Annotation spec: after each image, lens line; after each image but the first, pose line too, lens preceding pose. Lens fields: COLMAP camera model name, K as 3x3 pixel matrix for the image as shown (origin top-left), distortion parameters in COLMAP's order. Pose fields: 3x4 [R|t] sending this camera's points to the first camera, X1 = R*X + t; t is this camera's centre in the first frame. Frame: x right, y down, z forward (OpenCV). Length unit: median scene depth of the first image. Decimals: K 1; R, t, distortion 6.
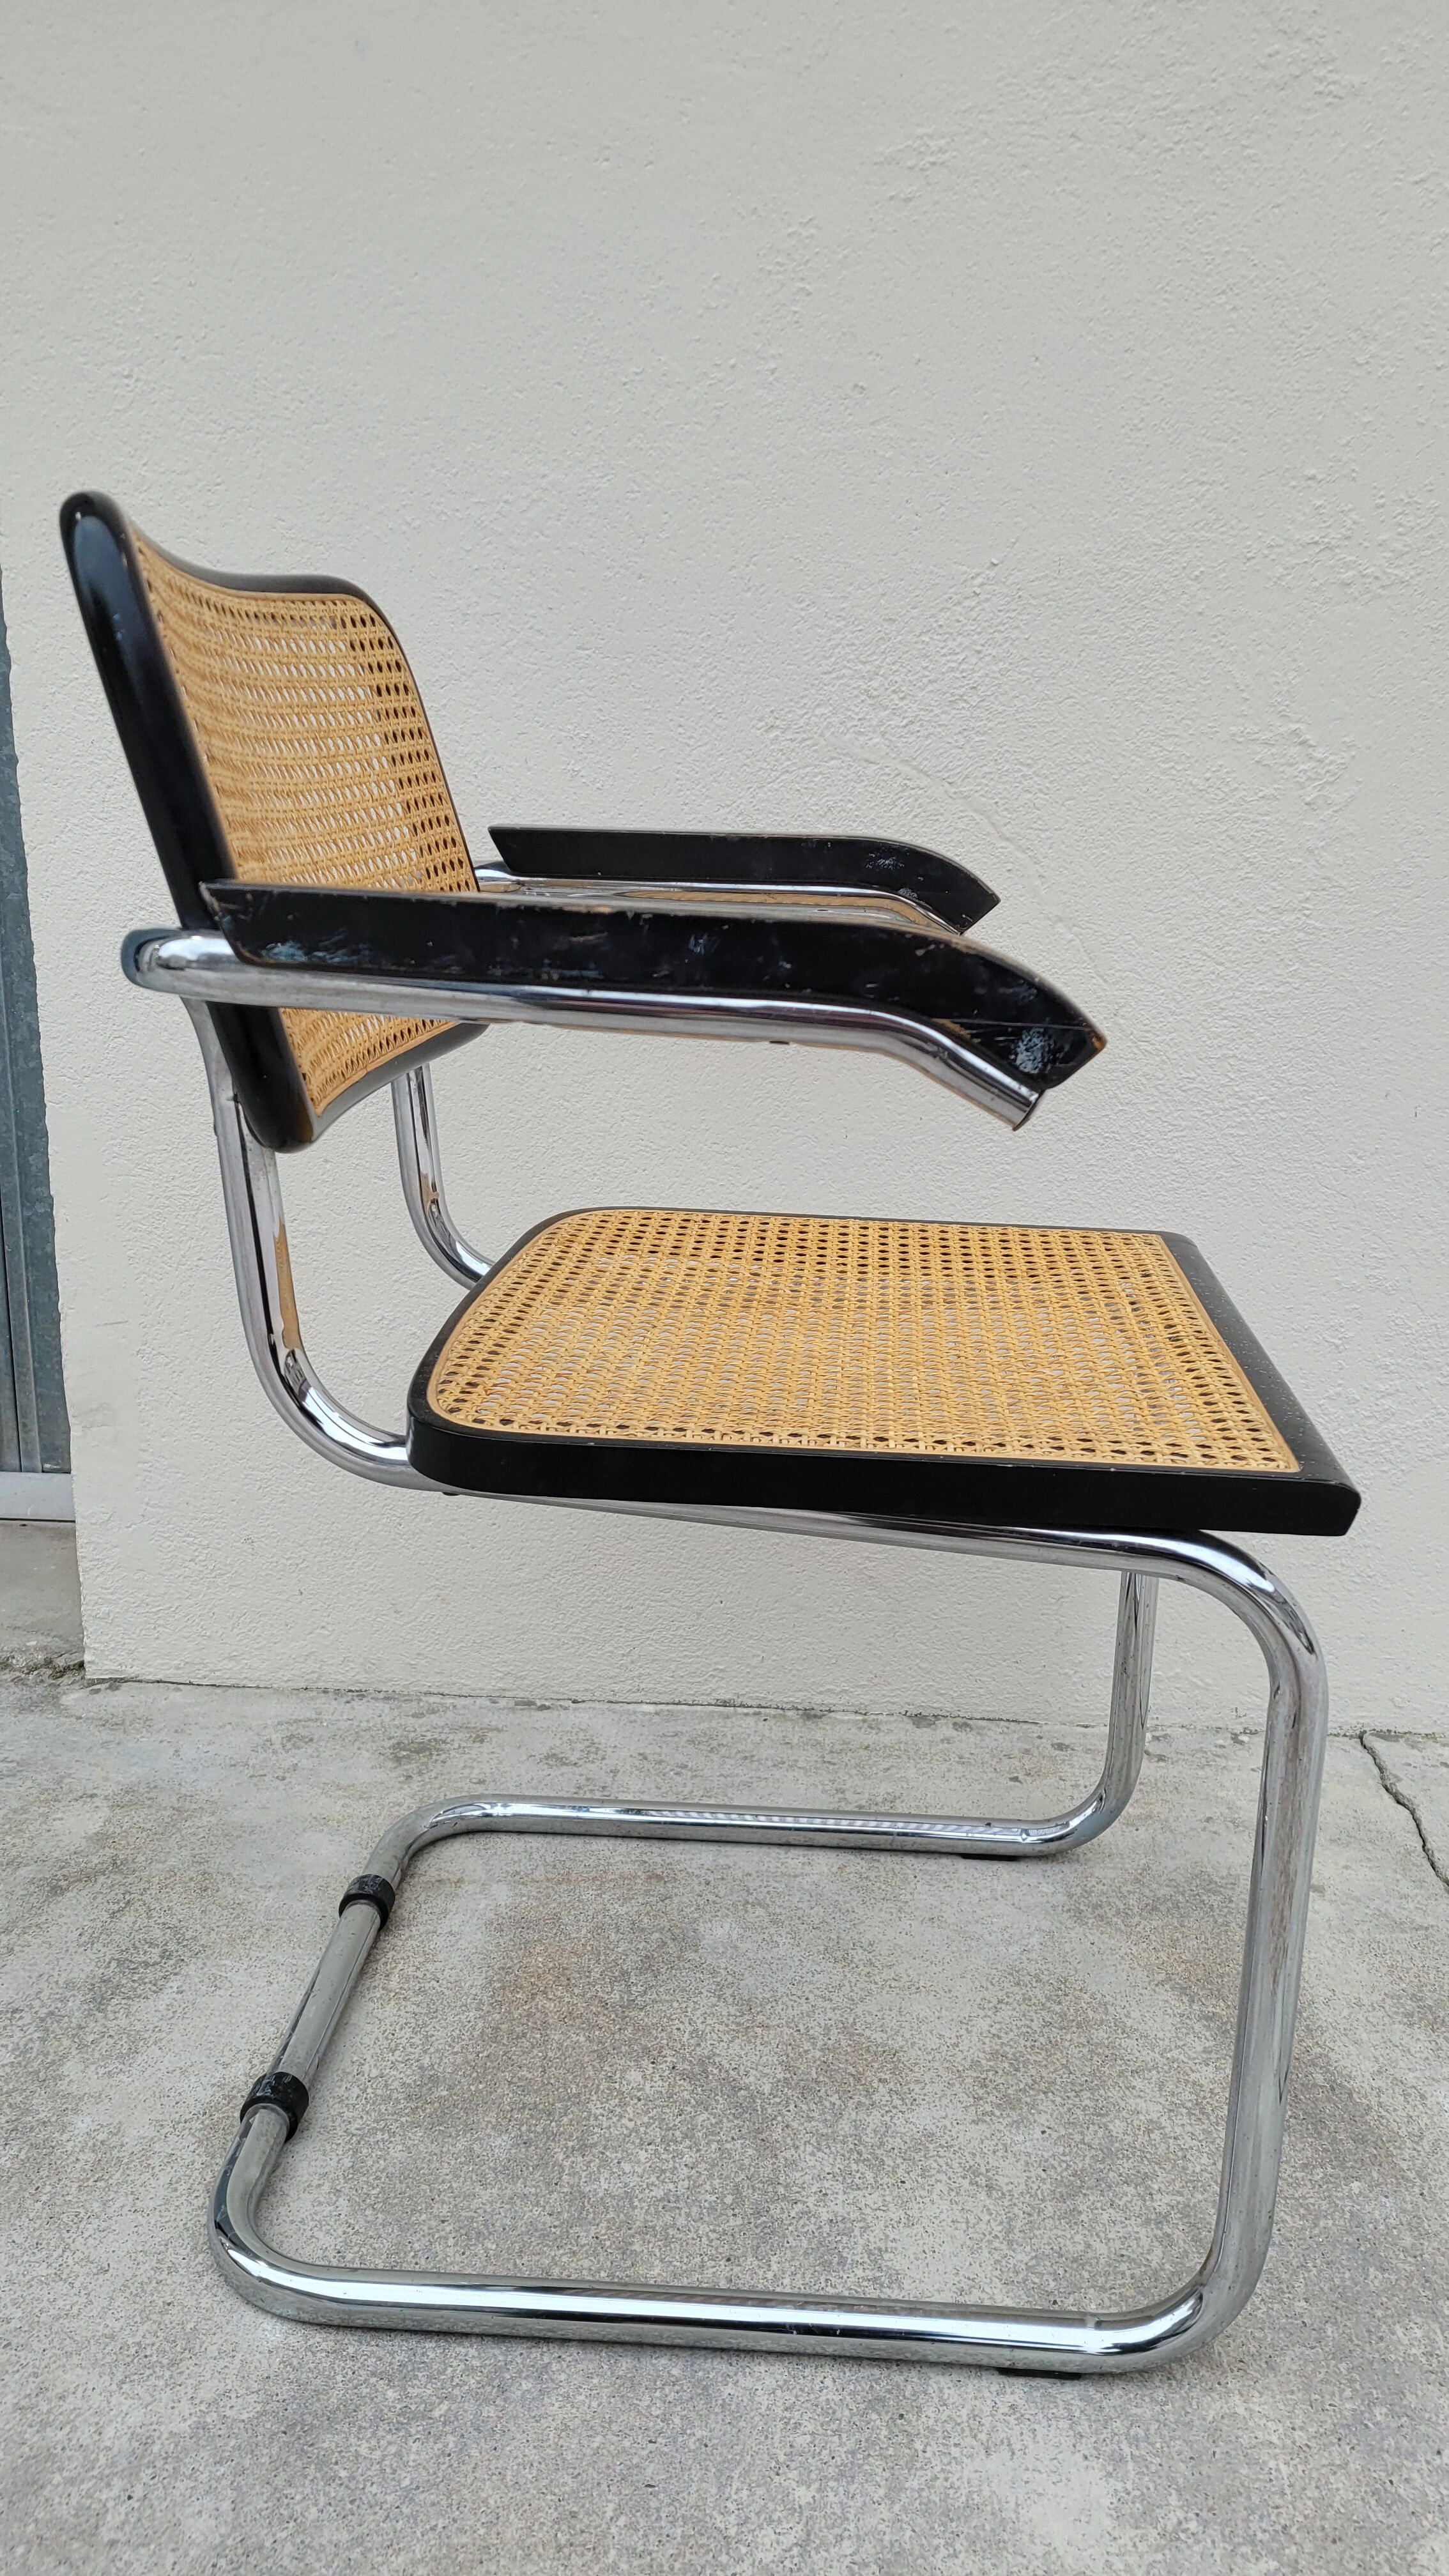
lens RADIAL K [[1945.8, 0, 754.8], [0, 1945.8, 1301.6], [0, 0, 1]] dist [0.057515, -0.047003]
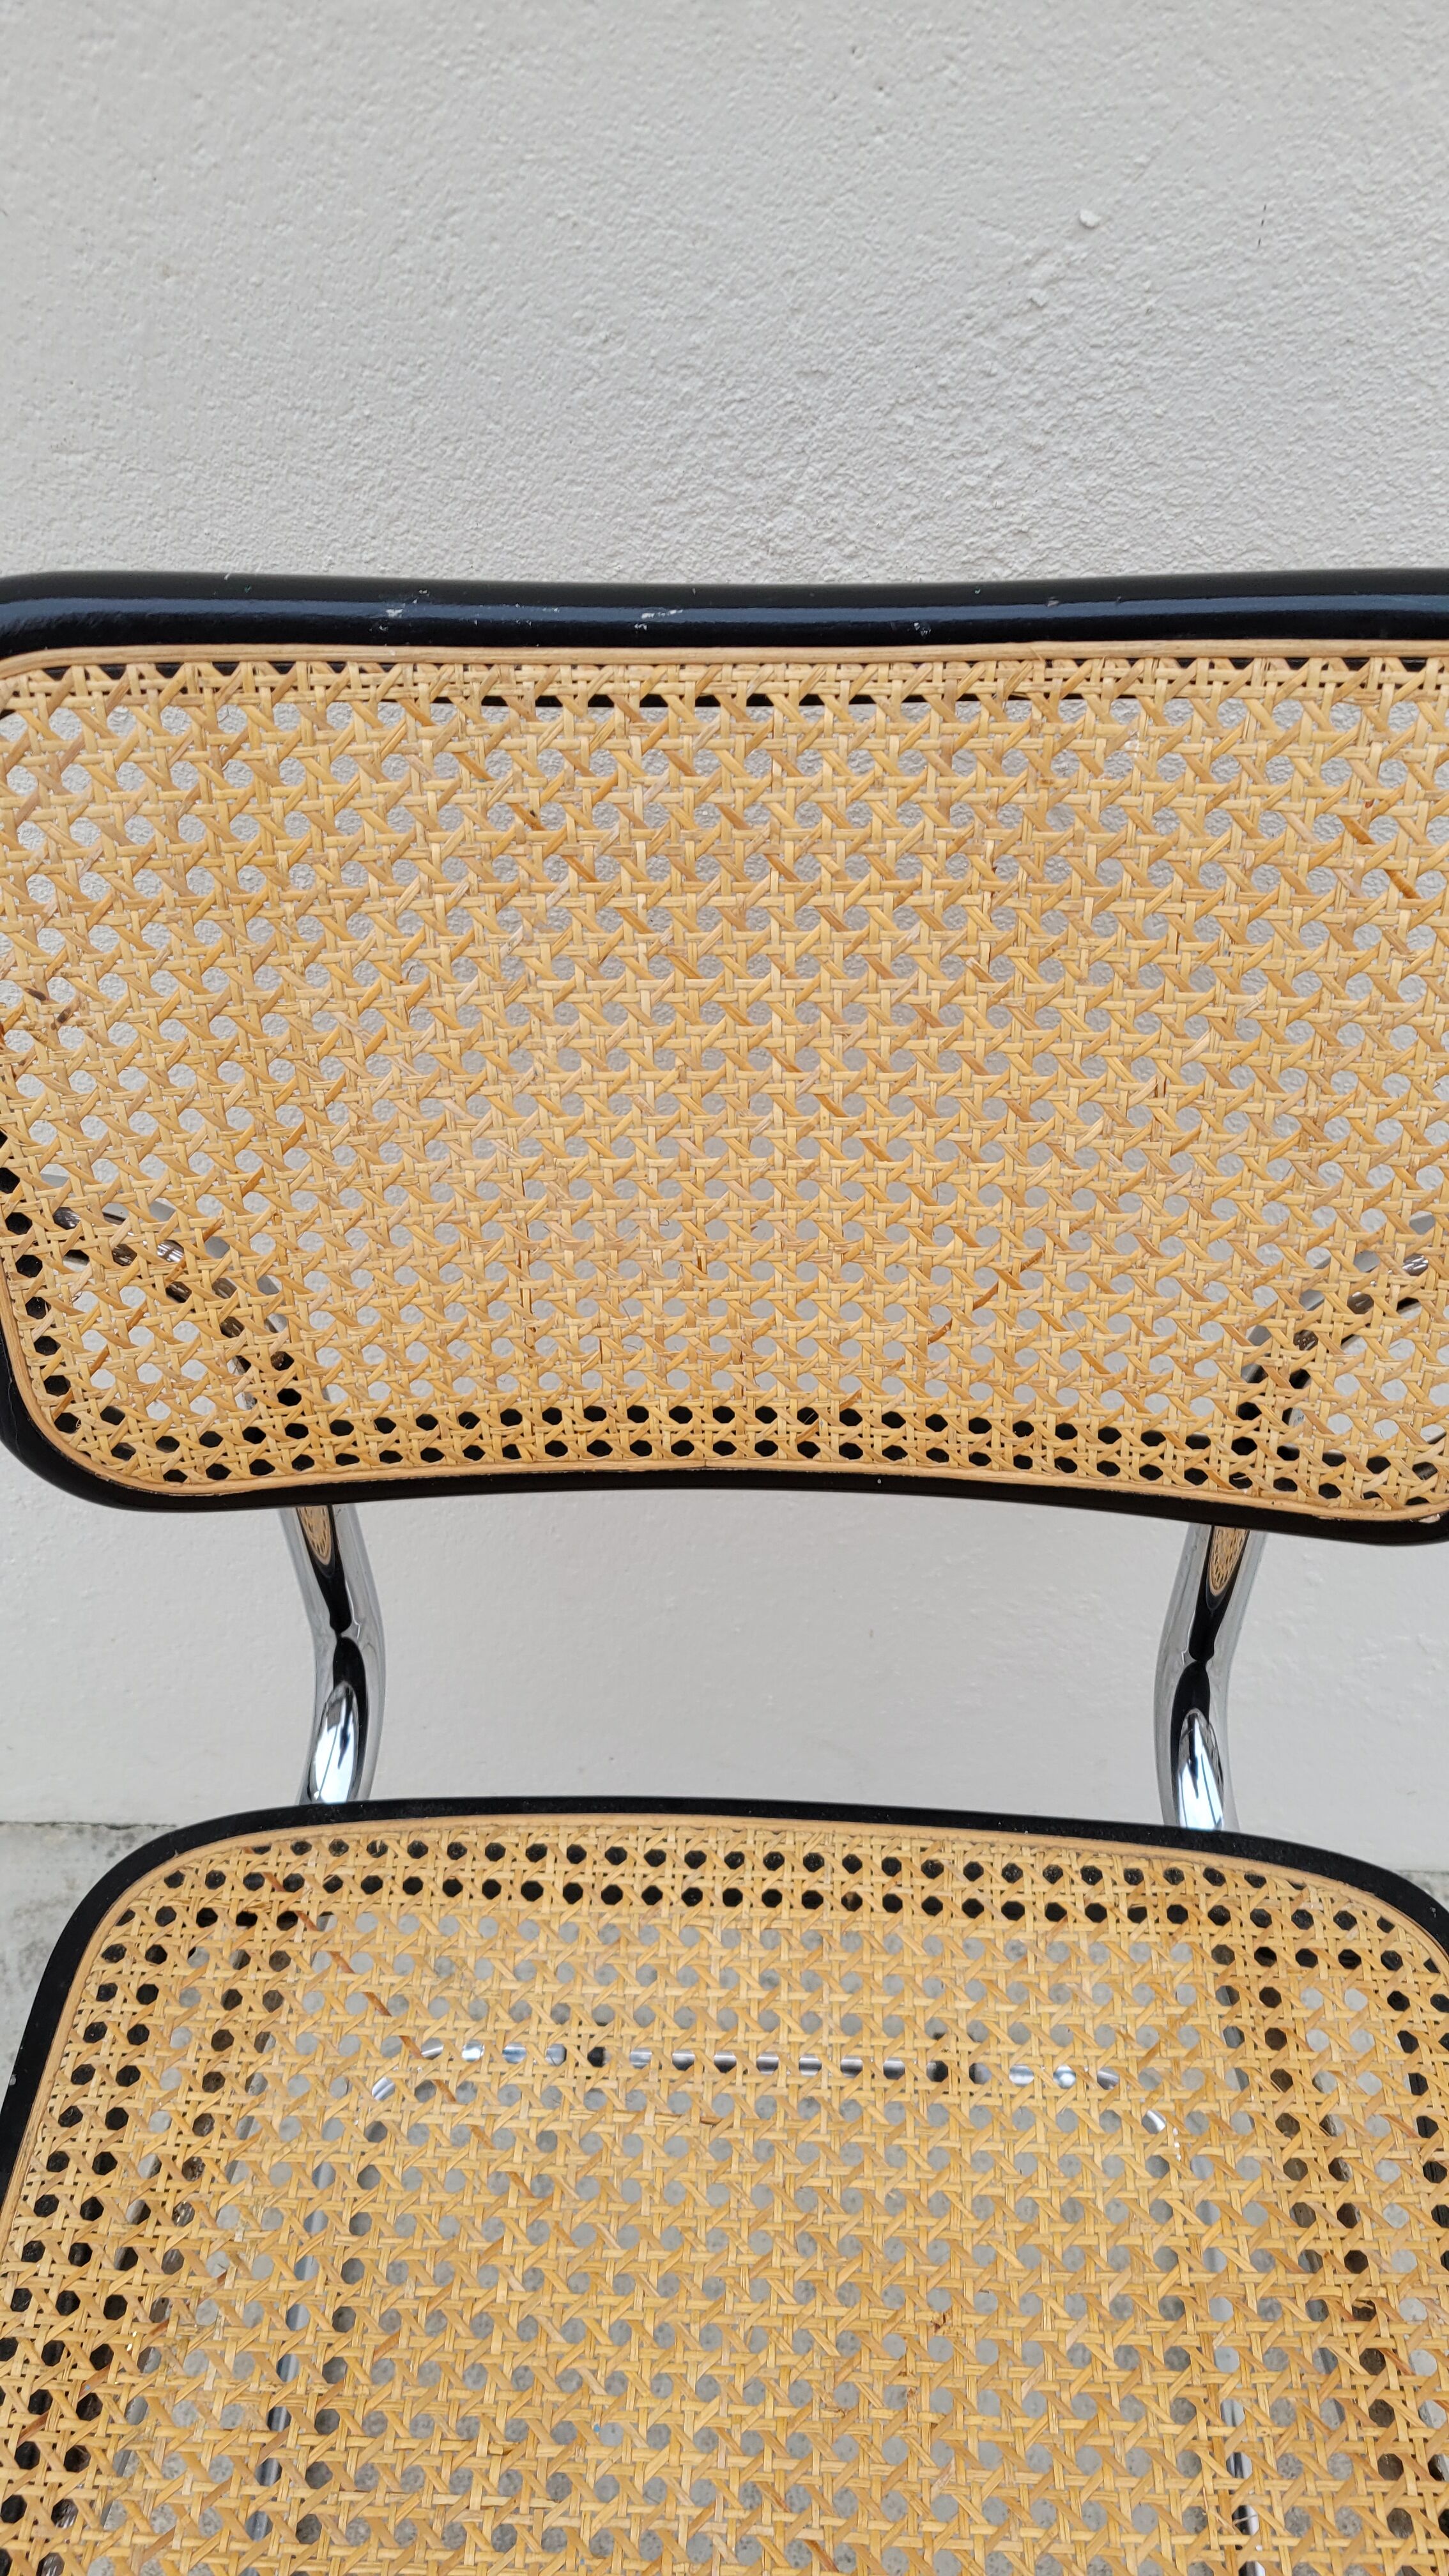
lens RADIAL K [[1945.8, 0, 735.5], [0, 1945.8, 1316.0], [0, 0, 1]] dist [0.057515, -0.047003]
pose [[0.999196, -0.029355, -0.027299, 0.062026], [0.039313, 0.850740, 0.524115, -0.420722], [0.007839, -0.524767, 0.851210, 0.599101]]
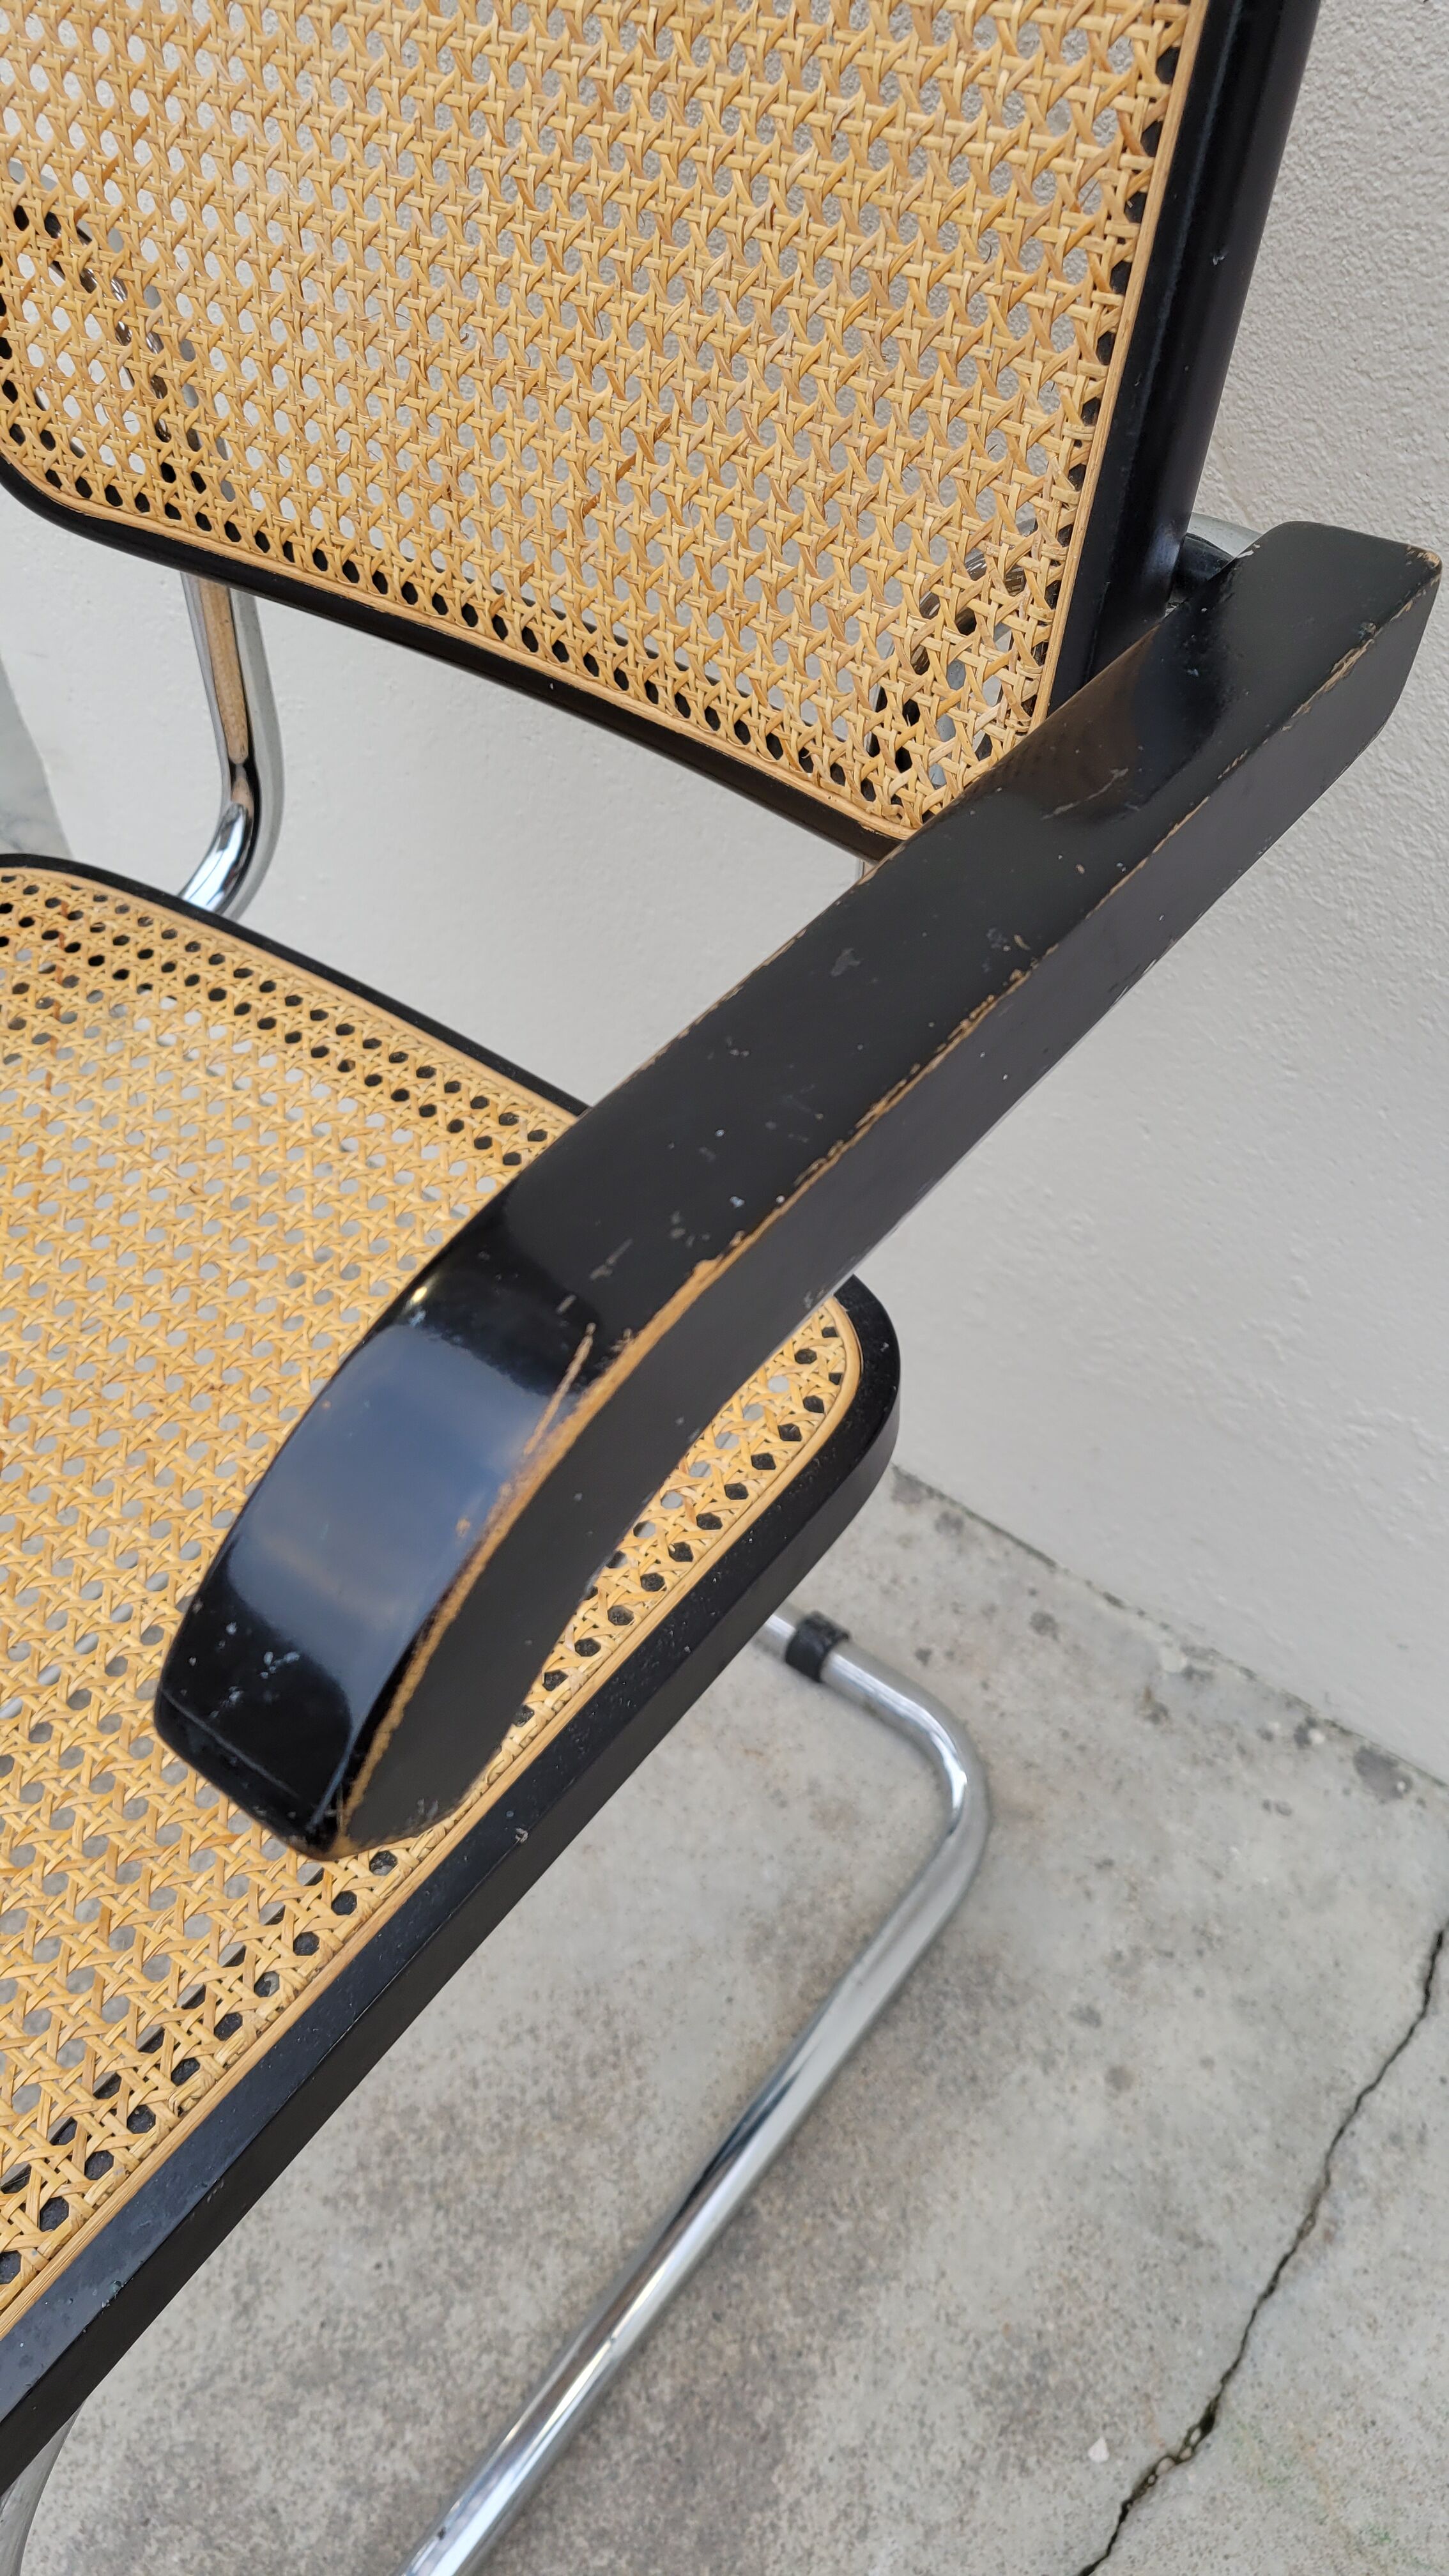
lens RADIAL K [[1945.8, 0, 727.7], [0, 1945.8, 1324.6], [0, 0, 1]] dist [0.057515, -0.047003]
pose [[0.811026, 0.396289, -0.430338, 0.385190], [-0.092813, 0.813455, 0.574175, -0.288726], [0.577600, -0.425730, 0.696514, 0.607104]]
